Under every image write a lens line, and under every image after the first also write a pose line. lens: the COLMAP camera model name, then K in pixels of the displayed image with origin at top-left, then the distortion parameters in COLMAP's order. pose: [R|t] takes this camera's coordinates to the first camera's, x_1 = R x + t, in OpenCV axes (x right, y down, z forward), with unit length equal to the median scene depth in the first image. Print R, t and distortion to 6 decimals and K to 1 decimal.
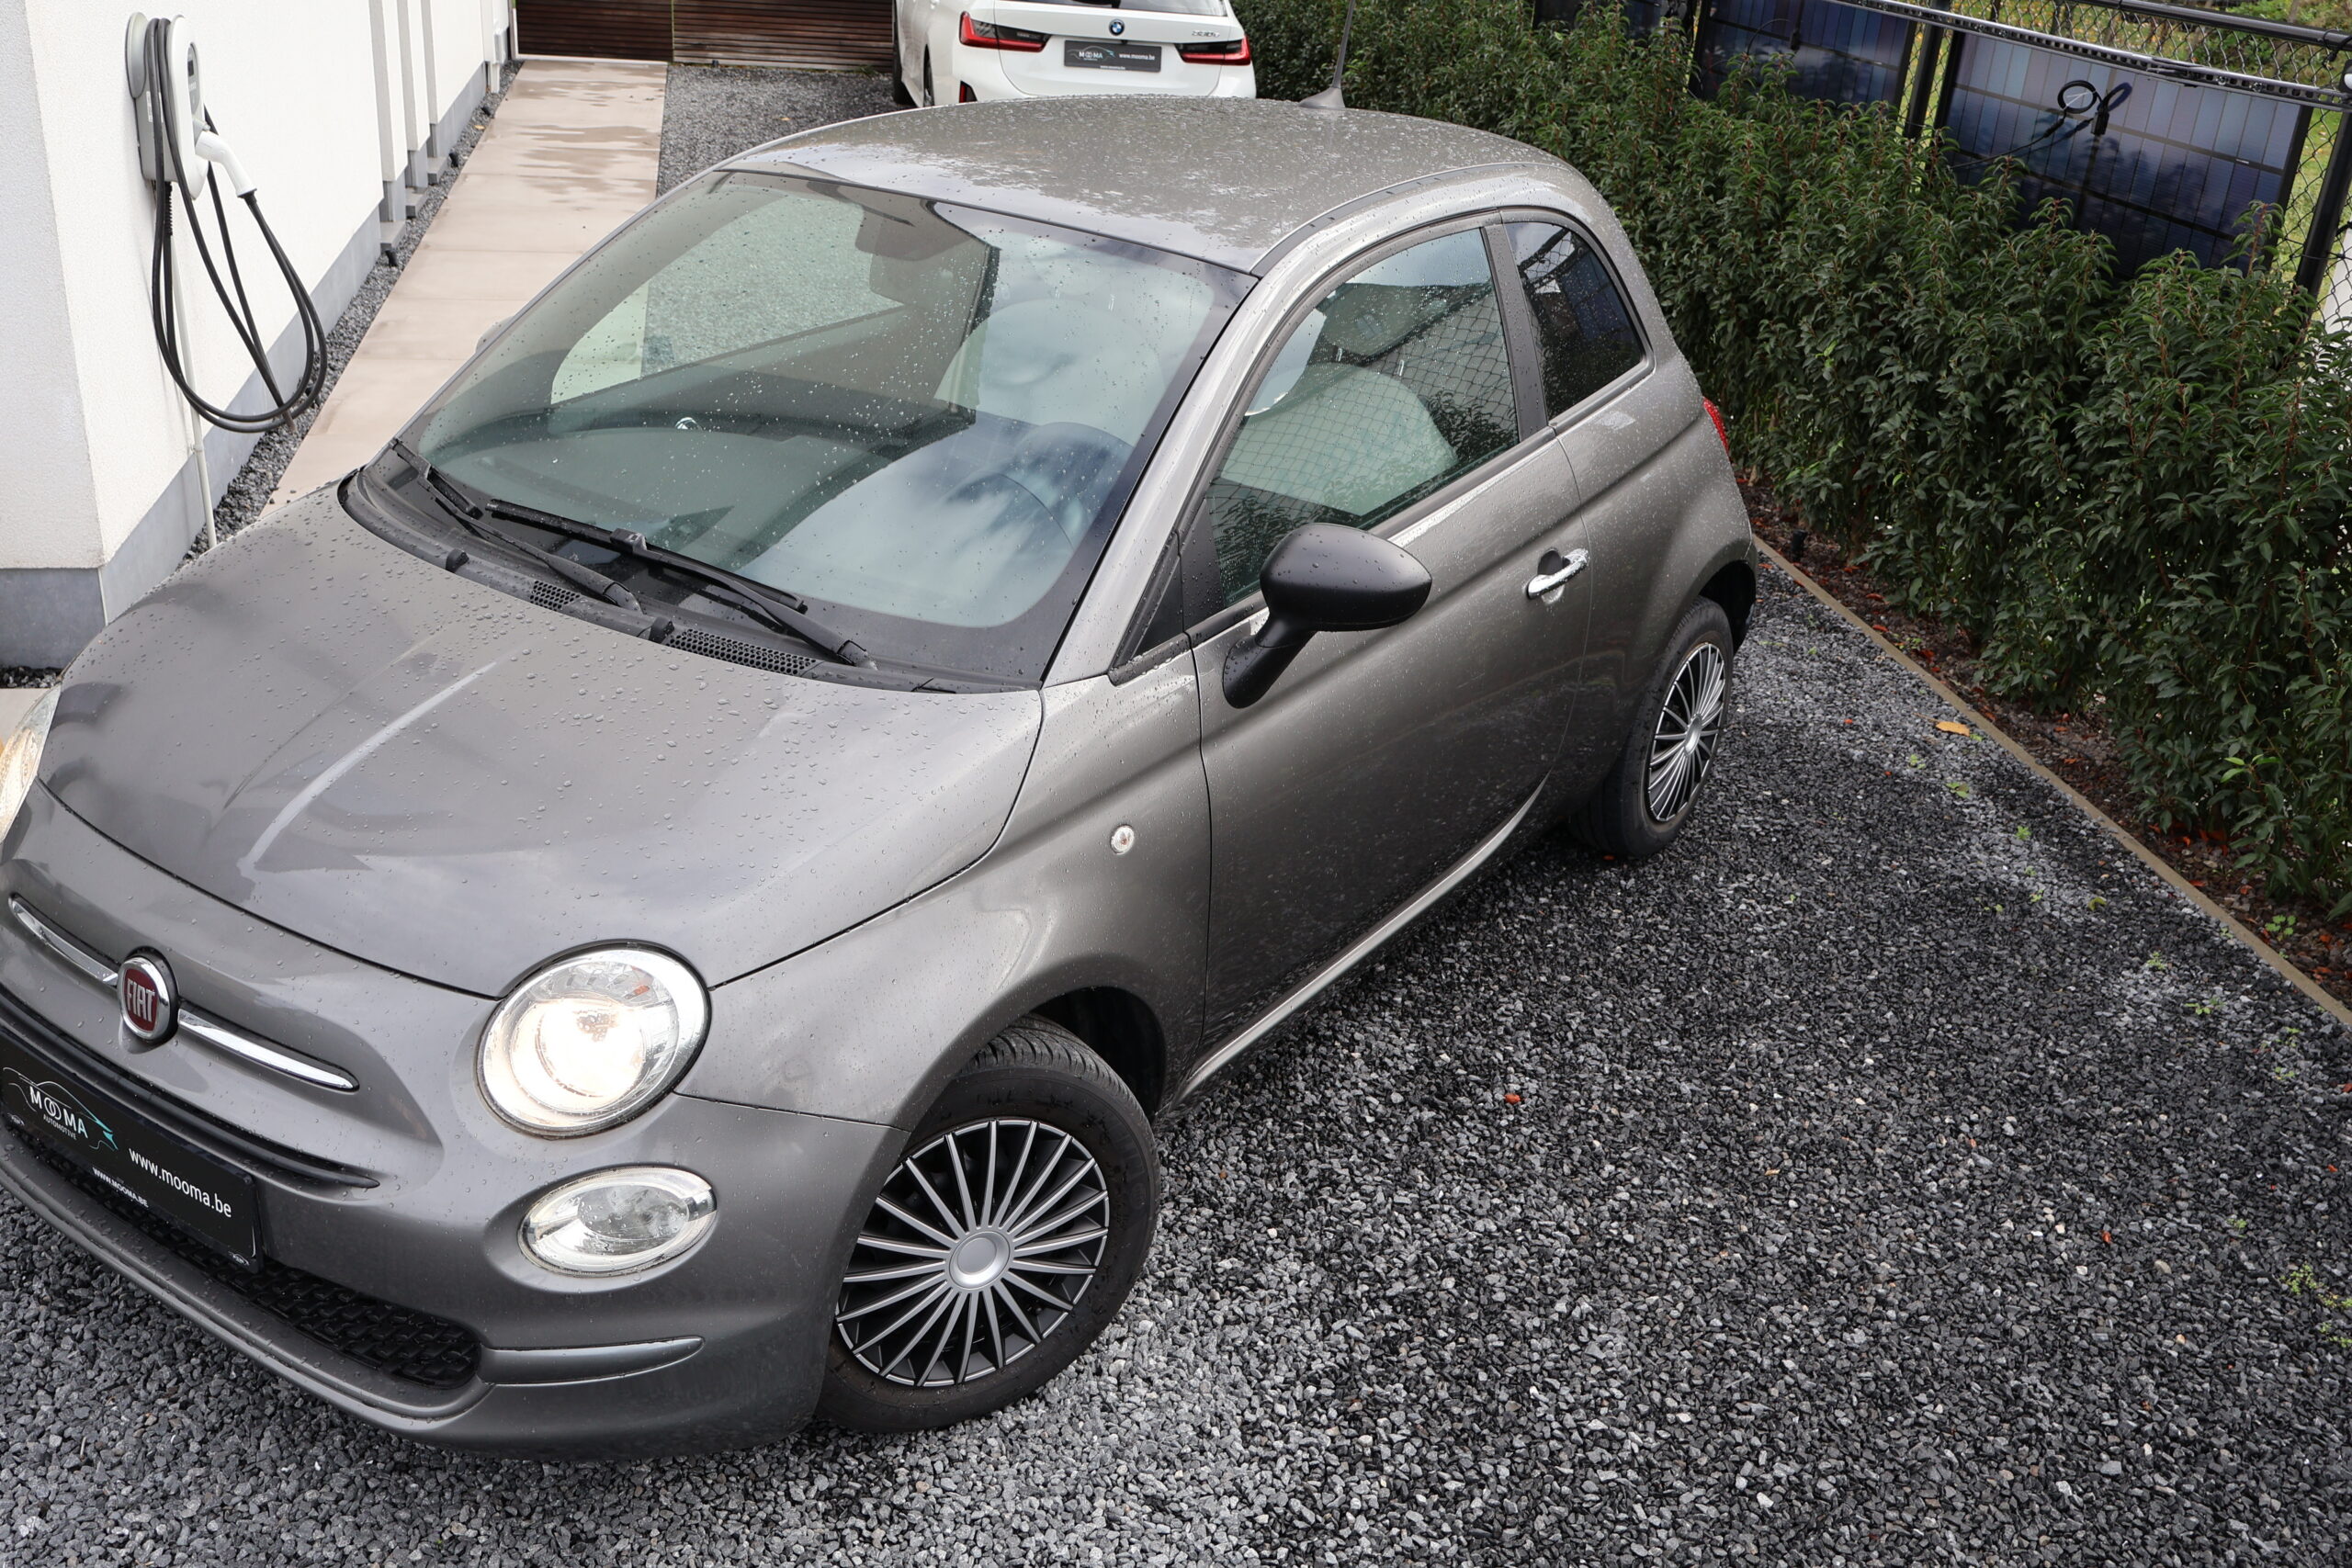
lens RADIAL K [[2147.9, 0, 1176.2], [0, 2147.9, 791.8], [0, 0, 1]] dist [0.006516, 0.000000]
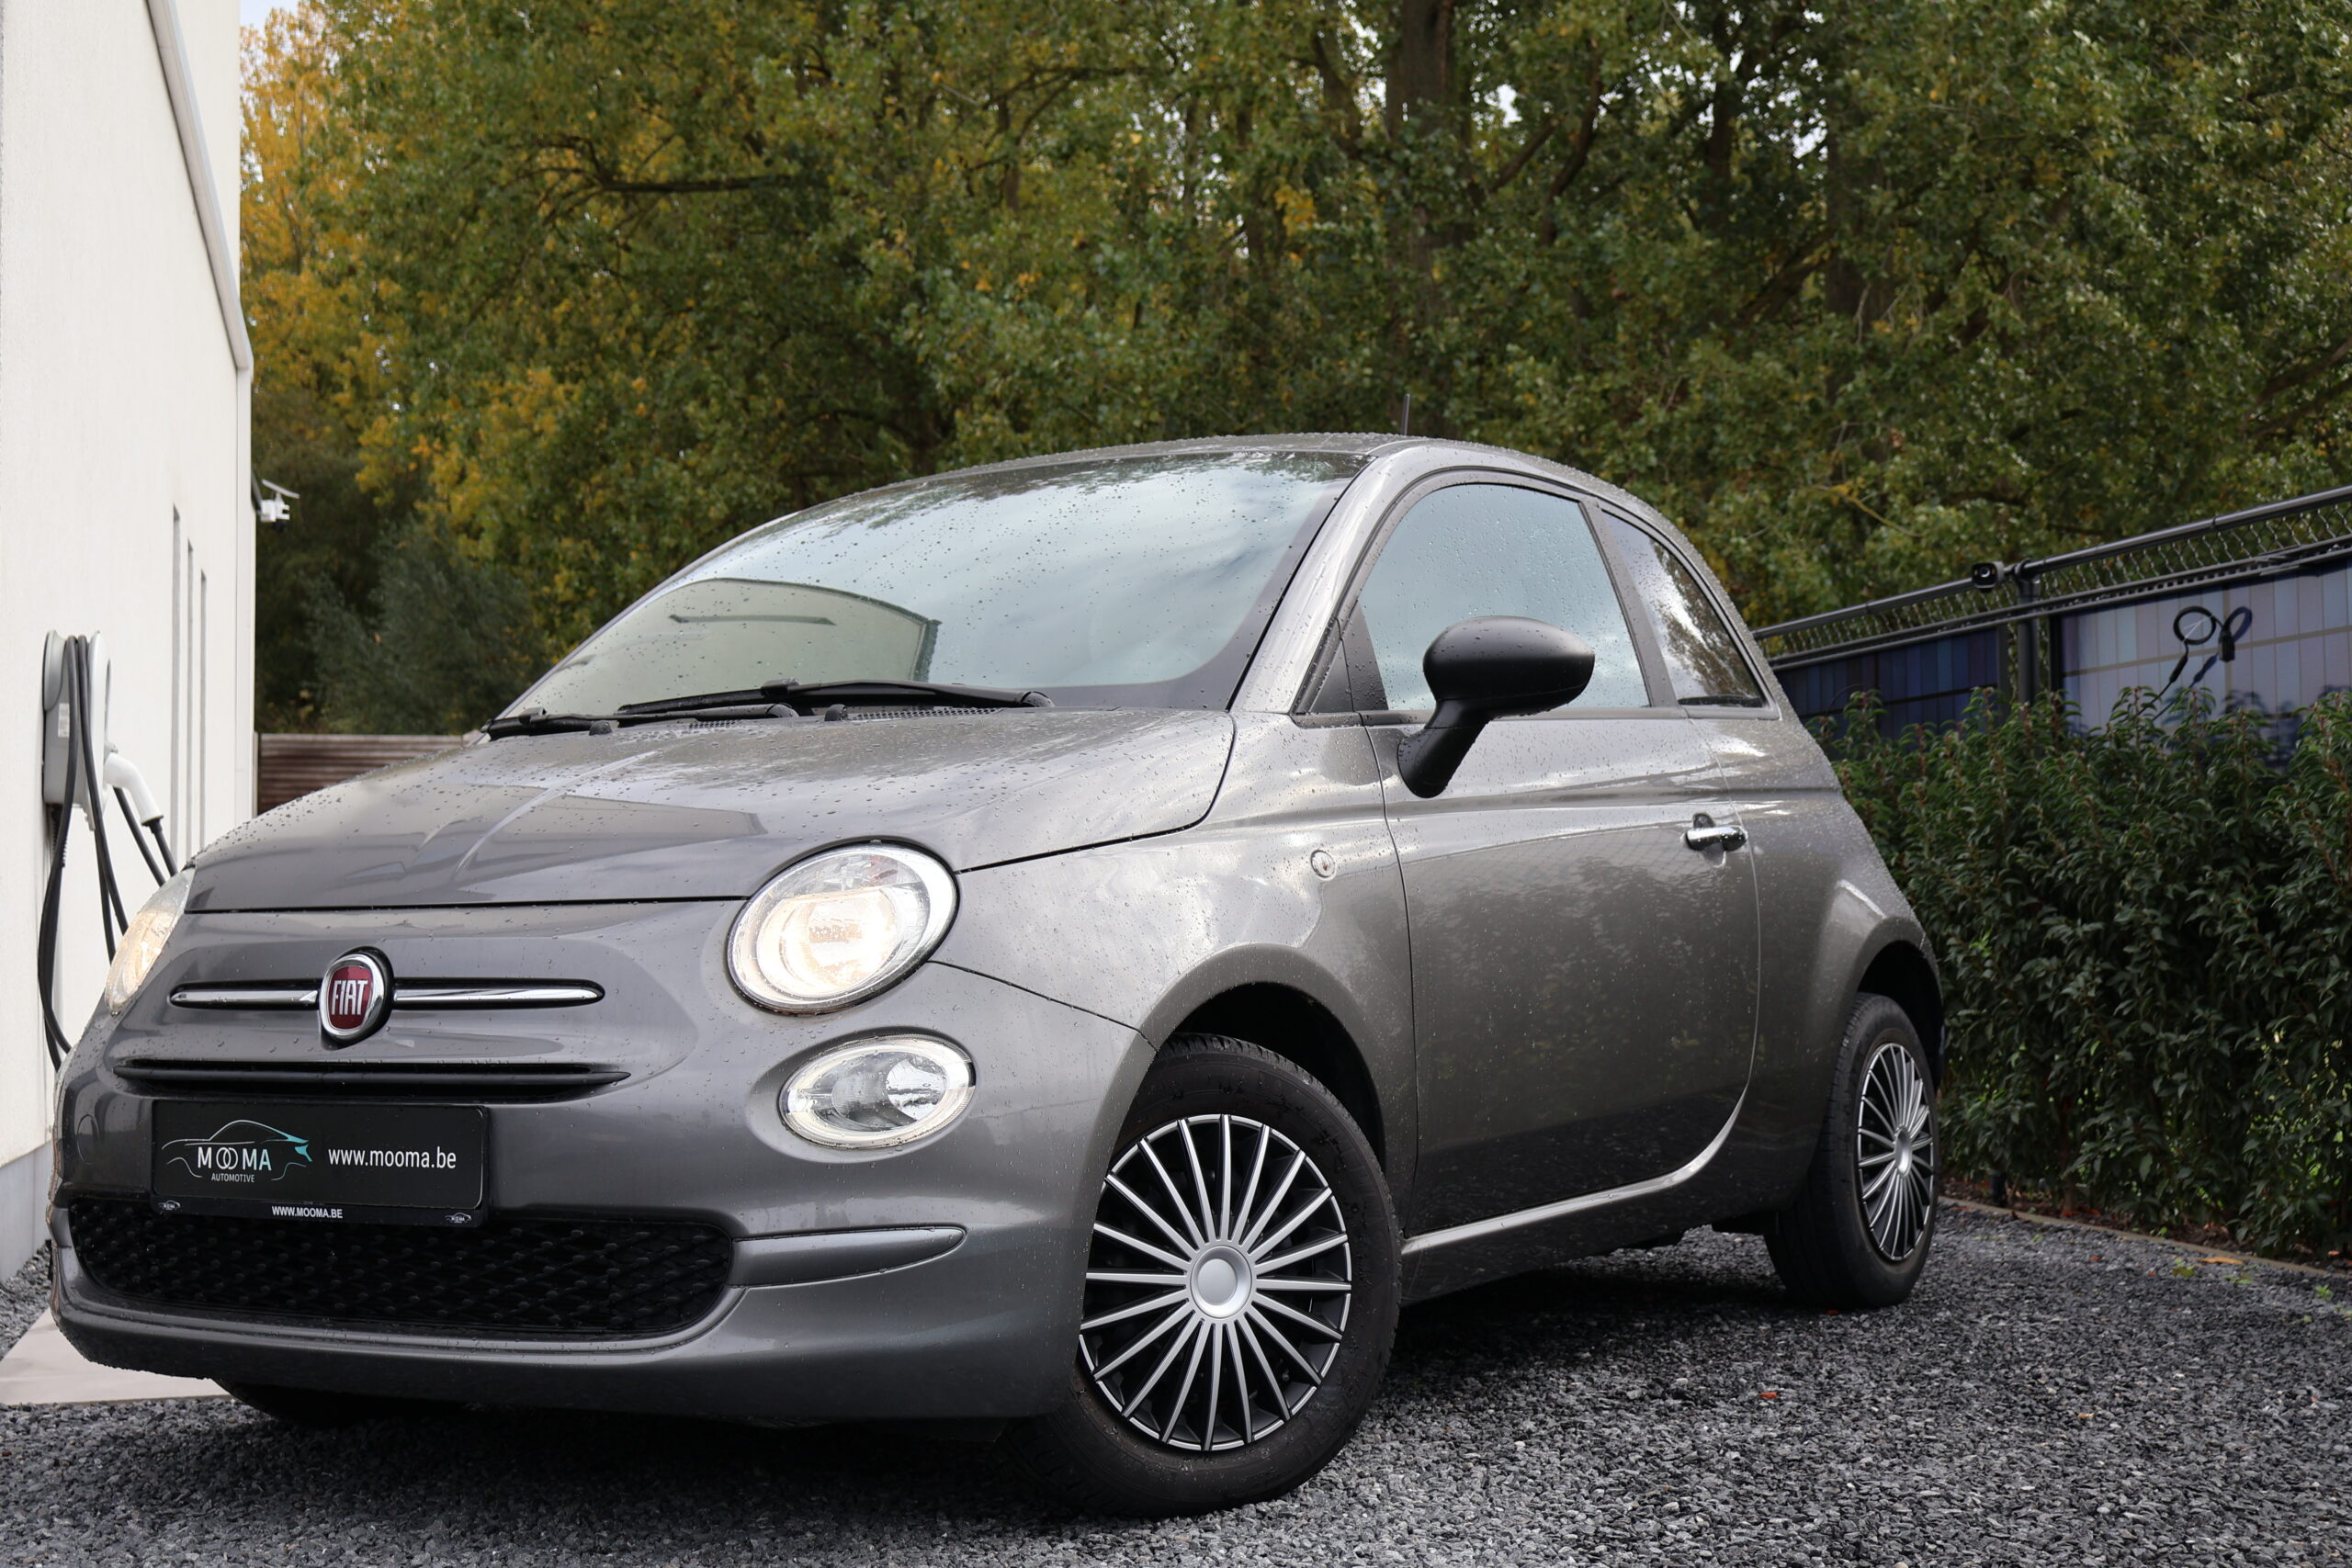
lens RADIAL K [[3146.7, 0, 1174.1], [0, 3146.7, 780.9], [0, 0, 1]] dist [-0.005908, 0.000000]
pose [[0.995816, -0.076329, 0.050237, -0.162321], [0.090858, 0.885667, -0.455345, 0.635020], [-0.009737, 0.458005, 0.888896, -0.280667]]
